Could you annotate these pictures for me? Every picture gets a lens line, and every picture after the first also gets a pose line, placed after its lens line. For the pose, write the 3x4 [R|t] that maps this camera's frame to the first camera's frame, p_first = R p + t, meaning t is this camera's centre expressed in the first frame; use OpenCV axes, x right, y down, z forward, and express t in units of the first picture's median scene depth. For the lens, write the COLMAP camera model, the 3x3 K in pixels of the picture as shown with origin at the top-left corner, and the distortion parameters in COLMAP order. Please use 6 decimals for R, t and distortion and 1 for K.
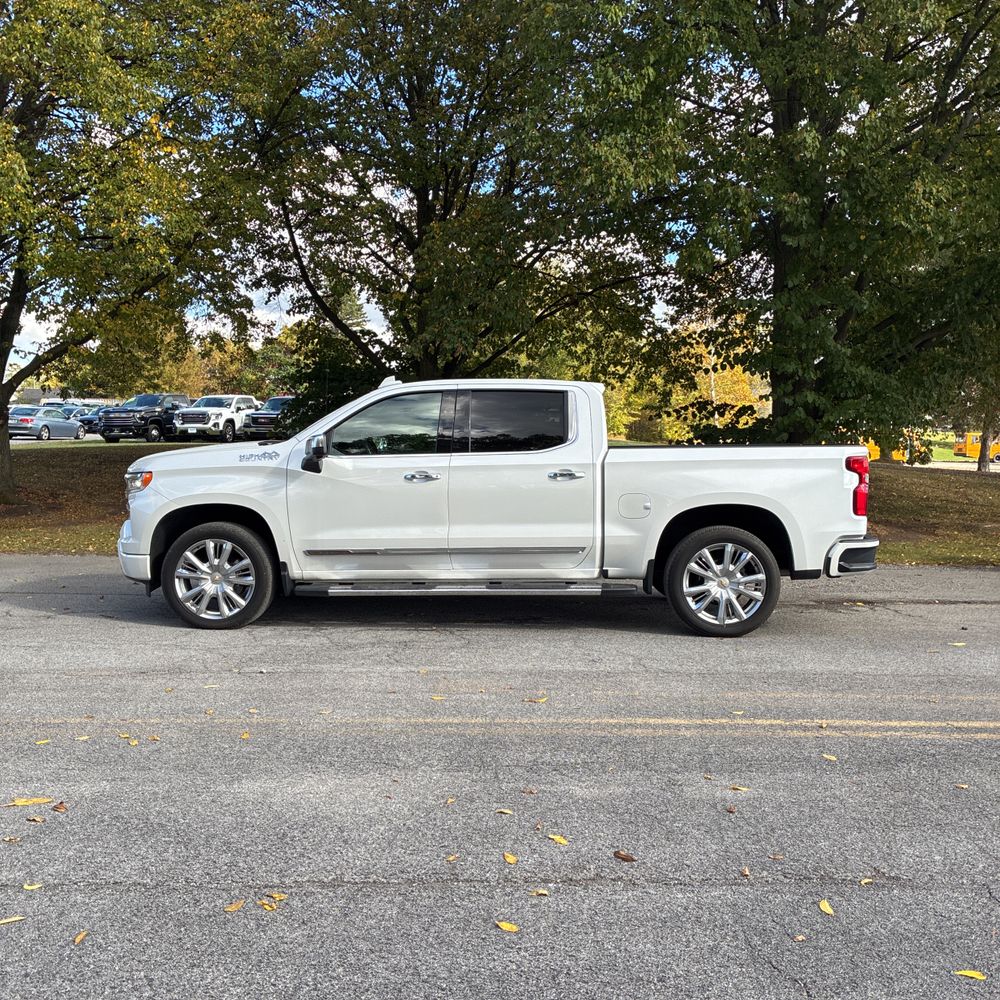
lens RADIAL K [[1019.0, 0, 499.5], [0, 1019.0, 500.6], [0, 0, 1]] dist [0.023012, 0.000000]
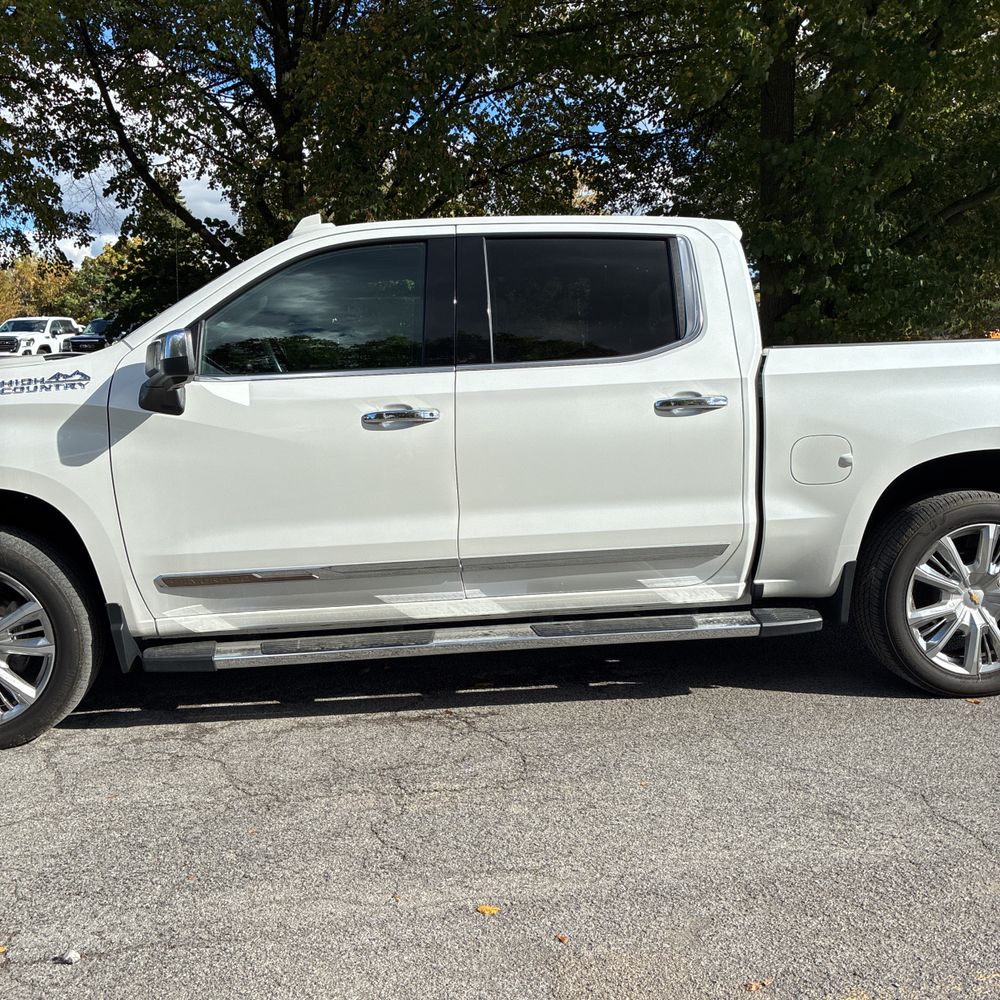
lens RADIAL K [[1019.0, 0, 495.6], [0, 1019.0, 524.1], [0, 0, 1]] dist [0.023012, 0.000000]
pose [[0.989443, -0.046756, 0.137174, -0.098327], [0.033571, 0.994727, 0.096905, -0.017562], [-0.140982, -0.091277, 0.985795, 0.503478]]
